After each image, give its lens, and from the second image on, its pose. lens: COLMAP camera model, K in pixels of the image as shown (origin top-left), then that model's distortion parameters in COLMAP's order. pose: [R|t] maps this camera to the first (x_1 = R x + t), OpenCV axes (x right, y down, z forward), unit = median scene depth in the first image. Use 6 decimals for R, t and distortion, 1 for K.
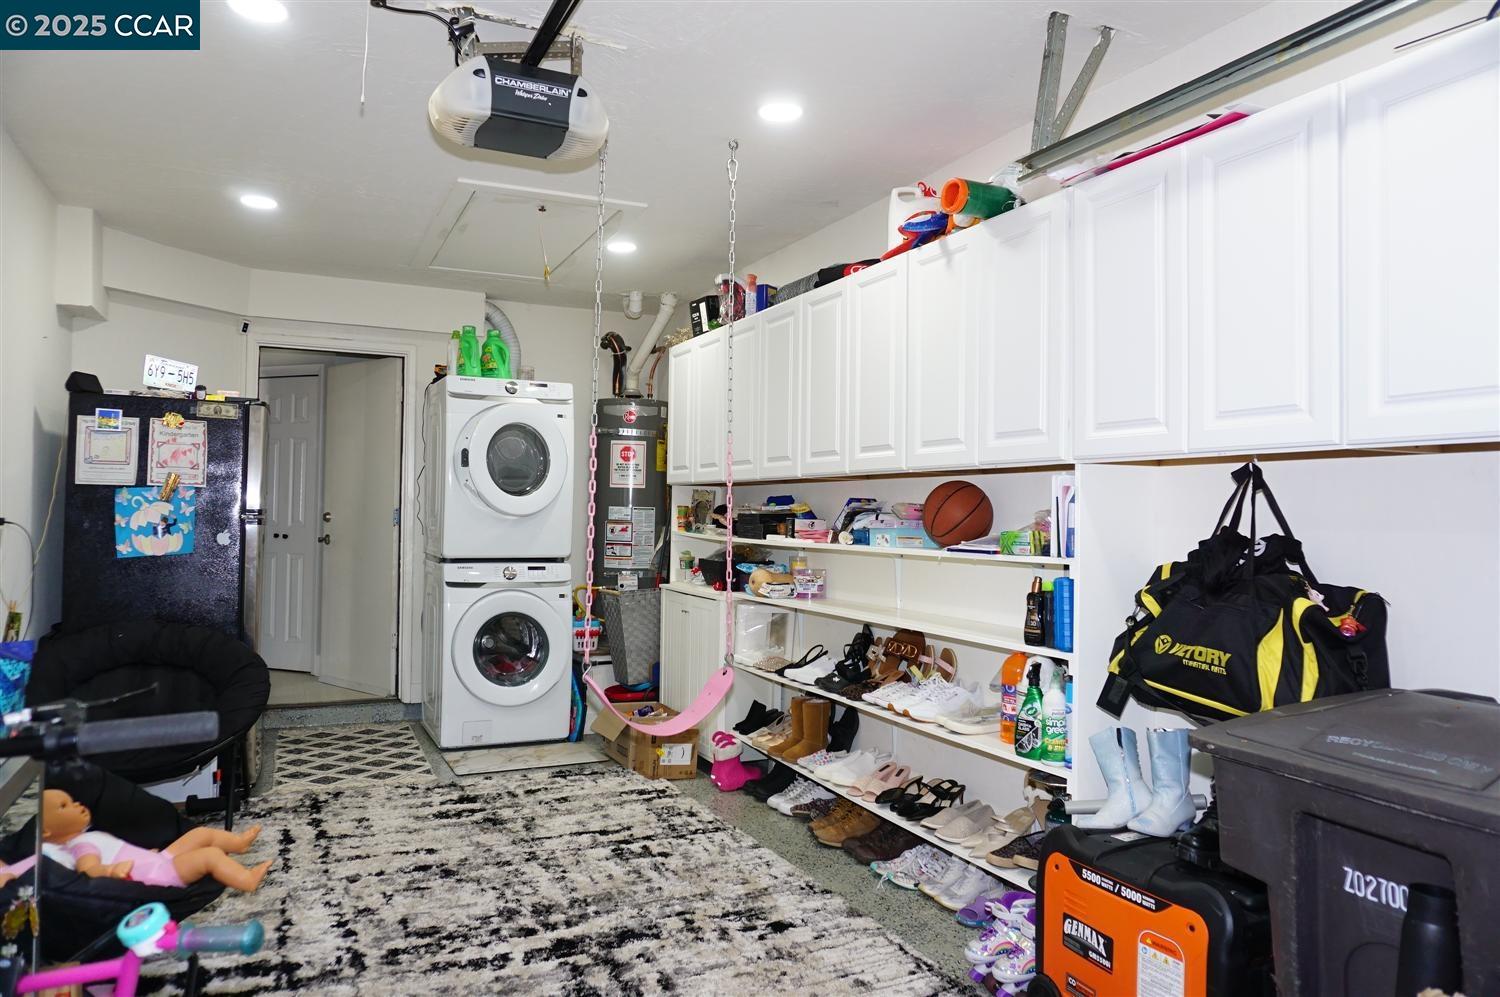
lens RADIAL K [[996.4, 0, 753.9], [0, 996.4, 499.0], [0, 0, 1]] dist [-0.046694, 0.031434]
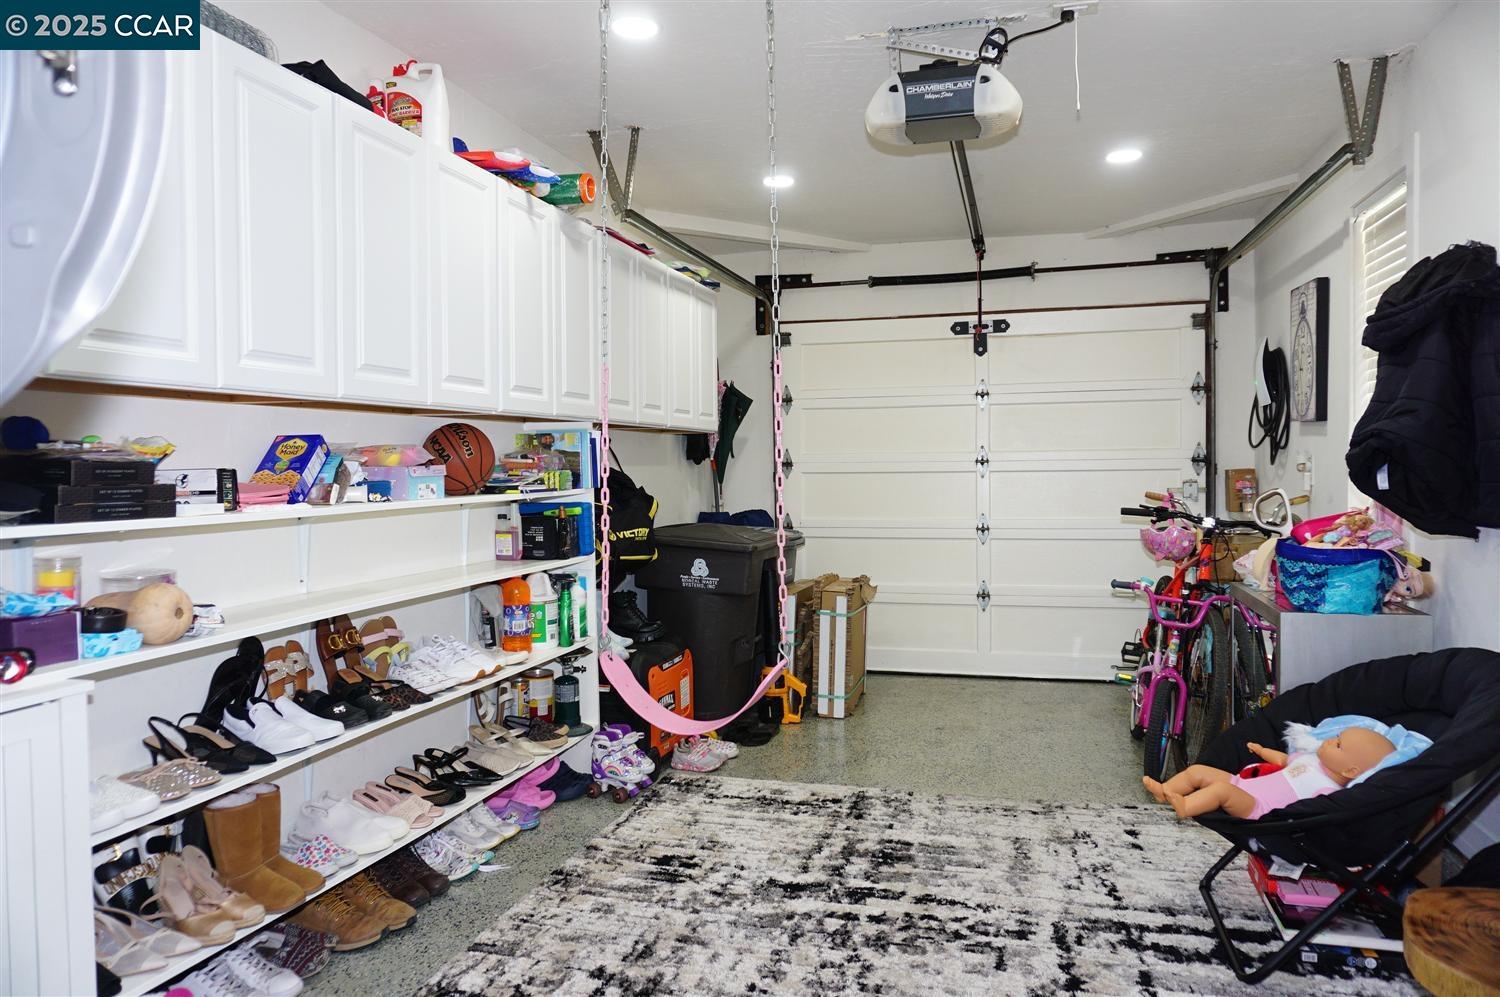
lens RADIAL K [[996.4, 0, 753.1], [0, 996.4, 491.9], [0, 0, 1]] dist [-0.046694, 0.031434]
pose [[-0.743687, -0.022343, 0.668154, -0.745270], [-0.005534, 0.999613, 0.027268, 0.022759], [-0.668505, 0.016582, -0.743523, 1.751077]]
